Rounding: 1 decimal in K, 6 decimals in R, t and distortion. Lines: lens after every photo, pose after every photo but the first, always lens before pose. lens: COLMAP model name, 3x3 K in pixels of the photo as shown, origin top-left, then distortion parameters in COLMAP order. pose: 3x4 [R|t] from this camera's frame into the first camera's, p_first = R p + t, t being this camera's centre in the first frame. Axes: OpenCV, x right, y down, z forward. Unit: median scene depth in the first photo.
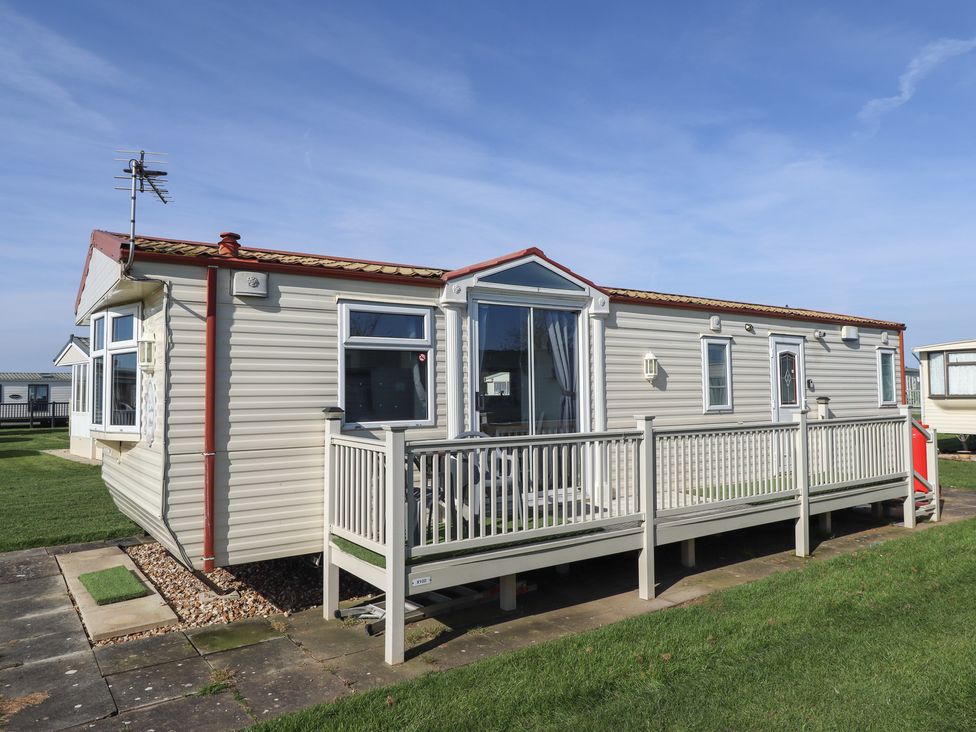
lens RADIAL K [[694.0, 0, 481.1], [0, 694.0, 362.9], [0, 0, 1]] dist [0.001264, -0.008562]
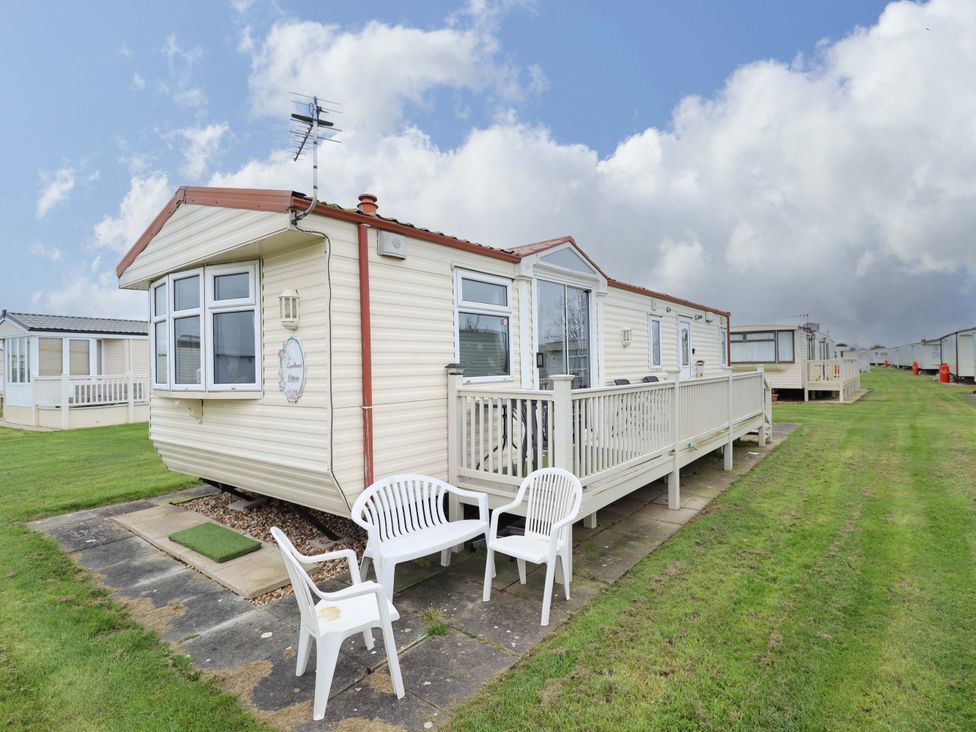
lens RADIAL K [[514.2, 0, 490.6], [0, 514.2, 366.6], [0, 0, 1]] dist [-0.016555, 0.000281]
pose [[0.957103, -0.005167, 0.289701, -0.389406], [-0.007825, 0.999015, 0.043667, 0.031804], [-0.289641, -0.044061, 0.956121, 0.194812]]
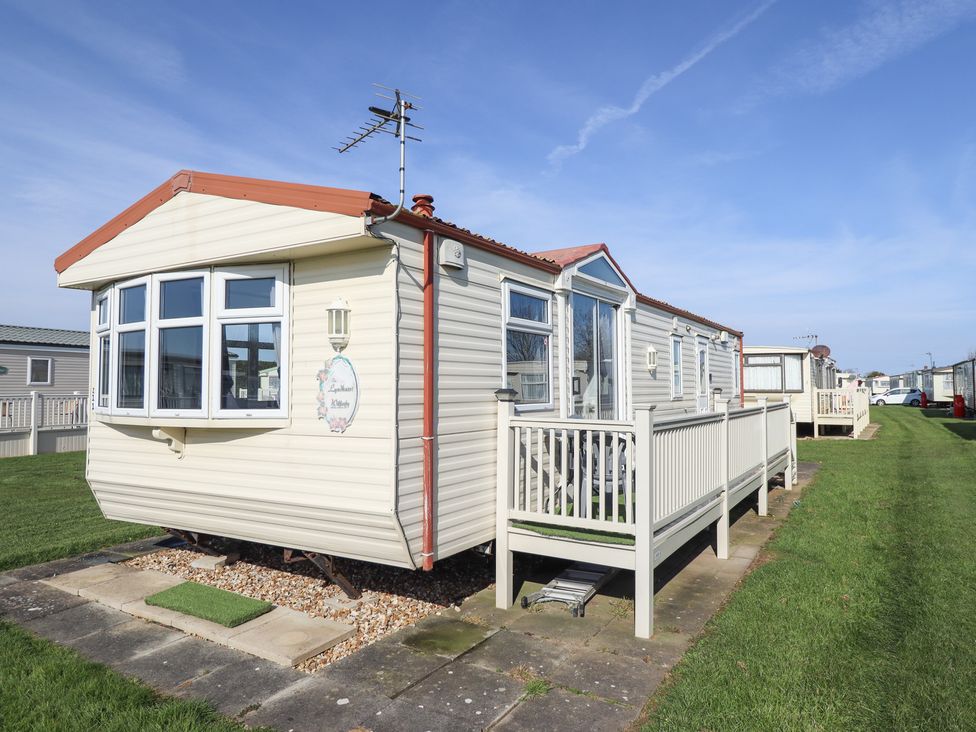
lens RADIAL K [[663.2, 0, 484.0], [0, 663.2, 362.0], [0, 0, 1]] dist [-0.000140, -0.001126]
pose [[0.915513, 0.025852, 0.401457, -0.599909], [-0.027132, 0.999629, -0.002497, 0.029024], [-0.401372, -0.008606, 0.915875, 0.162805]]
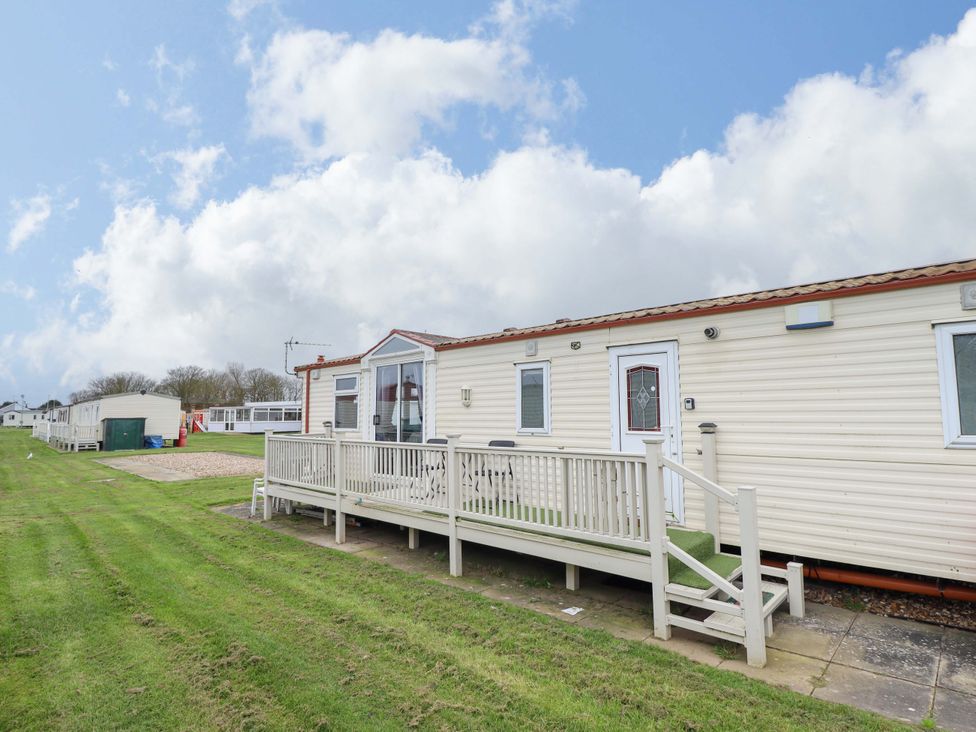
lens RADIAL K [[514.2, 0, 509.3], [0, 514.2, 377.0], [0, 0, 1]] dist [-0.016555, 0.000281]
pose [[0.229417, -0.060851, -0.971424, 1.595798], [0.053528, 0.997322, -0.049832, 0.031008], [0.971855, -0.040566, 0.232060, 1.177138]]
